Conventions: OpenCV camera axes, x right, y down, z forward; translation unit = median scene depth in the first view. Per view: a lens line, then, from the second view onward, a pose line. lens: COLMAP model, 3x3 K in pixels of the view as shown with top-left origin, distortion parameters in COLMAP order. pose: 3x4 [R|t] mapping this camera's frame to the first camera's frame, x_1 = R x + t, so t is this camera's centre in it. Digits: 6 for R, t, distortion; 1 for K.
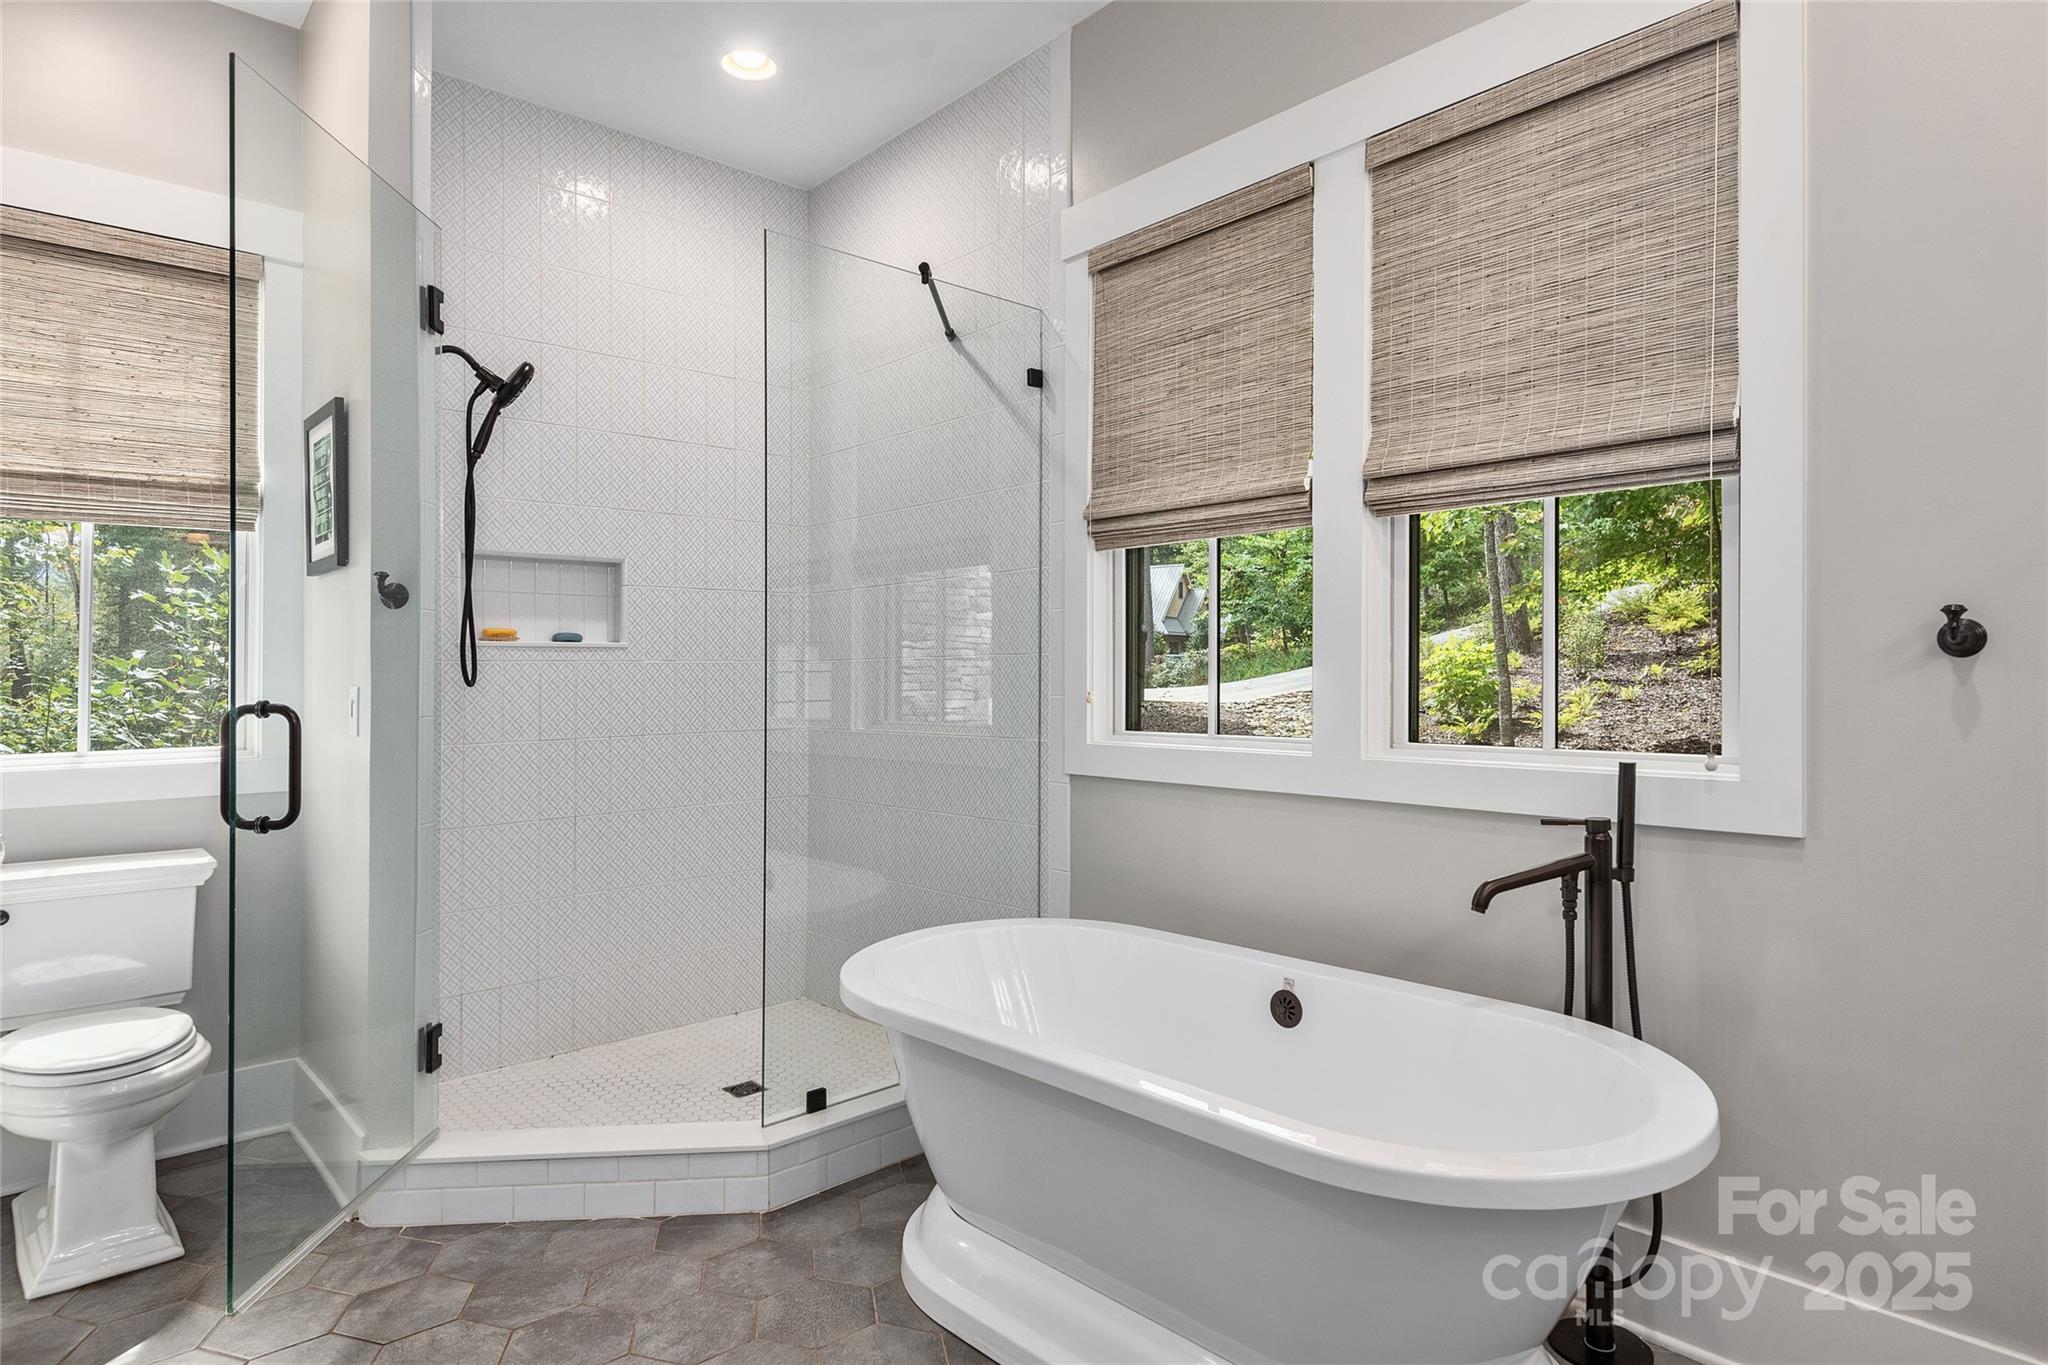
lens RADIAL K [[1137.9, 0, 1019.3], [0, 1137.9, 675.7], [0, 0, 1]] dist [0.025095, -0.019174]
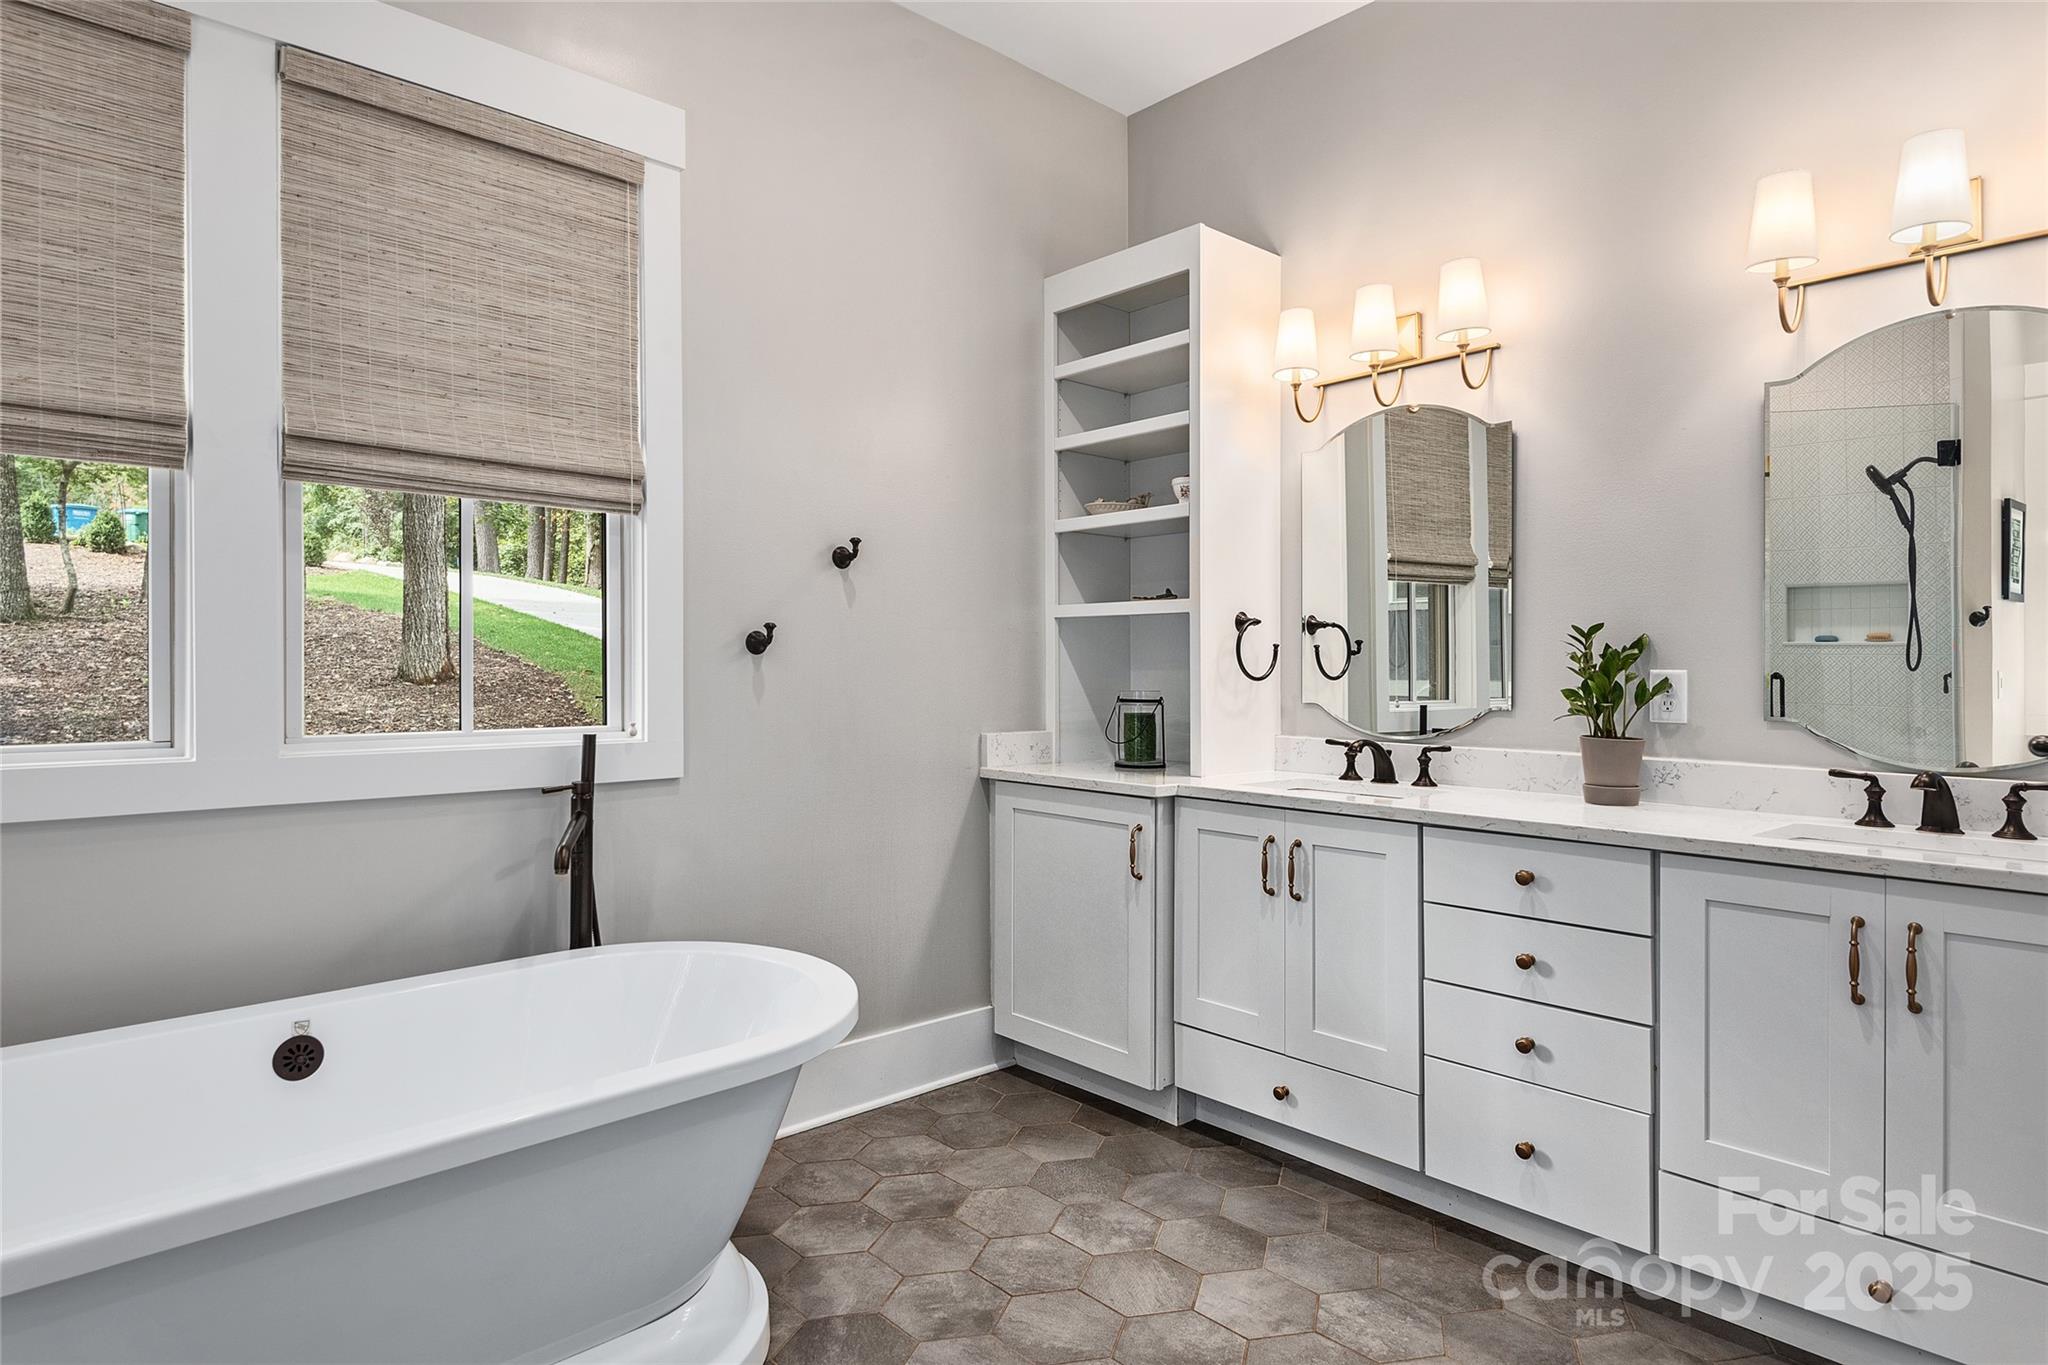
lens RADIAL K [[1137.9, 0, 1019.1], [0, 1137.9, 680.4], [0, 0, 1]] dist [0.025095, -0.019174]
pose [[-0.012422, -0.001332, 0.999922, -0.617243], [-0.000347, 0.999999, 0.001328, 0.014344], [-0.999923, -0.000331, -0.012423, 0.488254]]
